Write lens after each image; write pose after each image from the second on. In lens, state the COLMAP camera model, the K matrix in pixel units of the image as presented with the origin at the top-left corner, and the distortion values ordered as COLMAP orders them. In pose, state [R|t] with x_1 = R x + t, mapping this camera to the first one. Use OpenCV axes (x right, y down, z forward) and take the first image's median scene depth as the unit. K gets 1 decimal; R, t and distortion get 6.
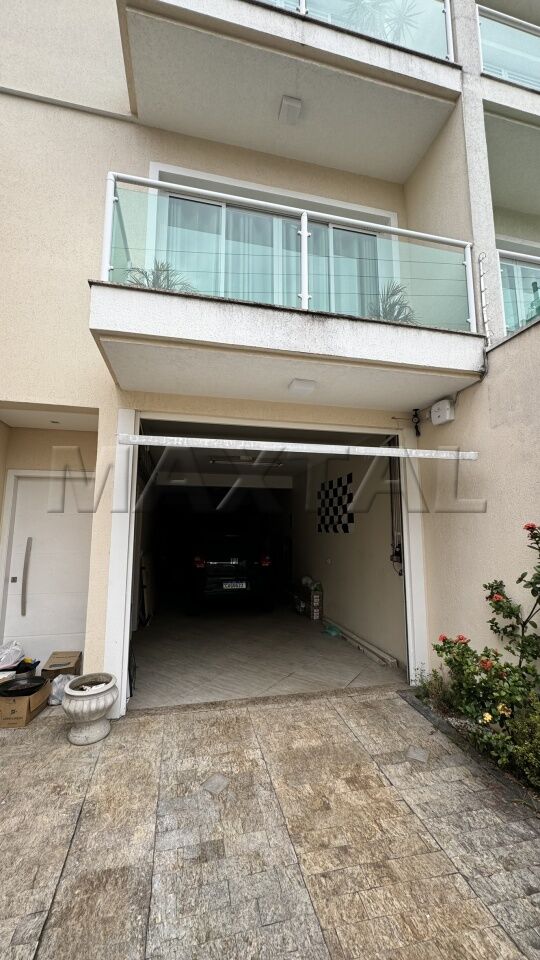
lens RADIAL K [[382.7, 0, 271.4], [0, 382.7, 480.7], [0, 0, 1]] dist [-0.002320, 0.000287]
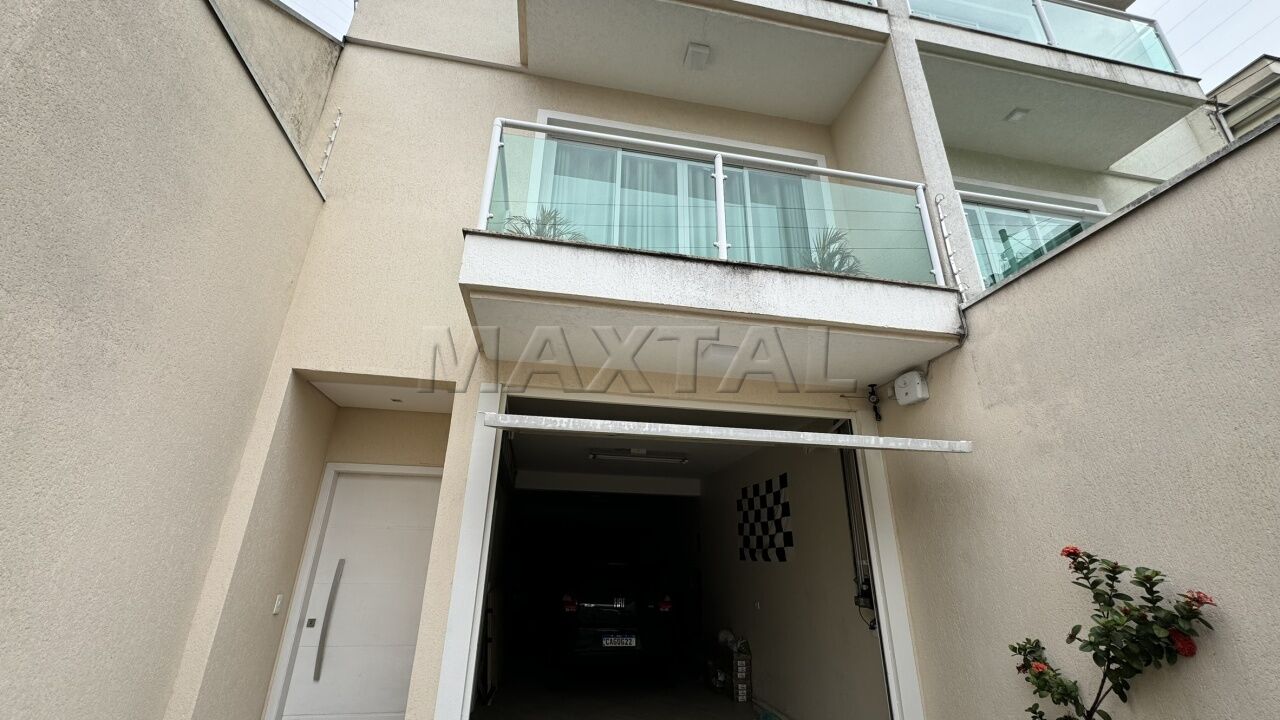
lens RADIAL K [[510.2, 0, 640.0], [0, 510.2, 360.0], [0, 0, 1]] dist [-0.002320, 0.000287]
pose [[0.998934, -0.001377, -0.046132, -0.032315], [-0.009788, 0.970497, -0.240913, 0.011931], [0.045103, 0.241108, 0.969450, 0.007379]]
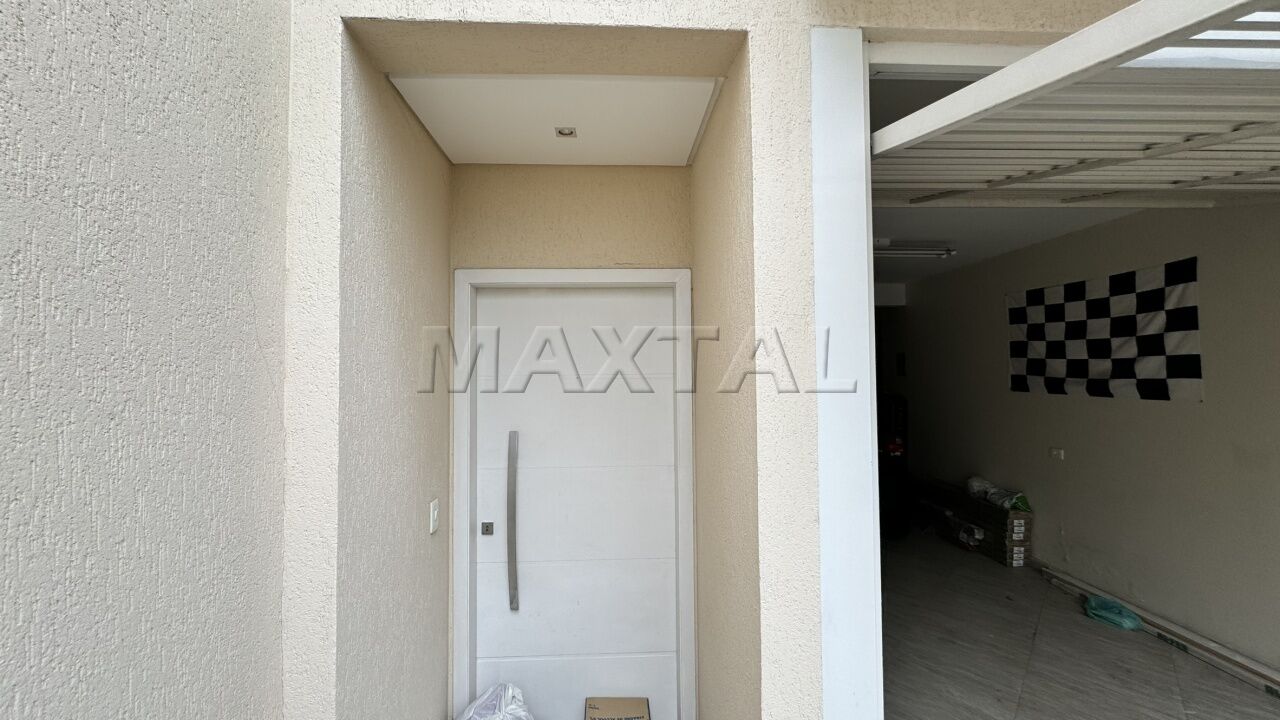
lens RADIAL K [[510.2, 0, 640.0], [0, 510.2, 360.0], [0, 0, 1]] dist [-0.002320, 0.000287]
pose [[0.983219, -0.013160, -0.181955, -0.448237], [0.033285, 0.993593, 0.108000, 0.016463], [0.179368, -0.112245, 0.977358, 0.553784]]
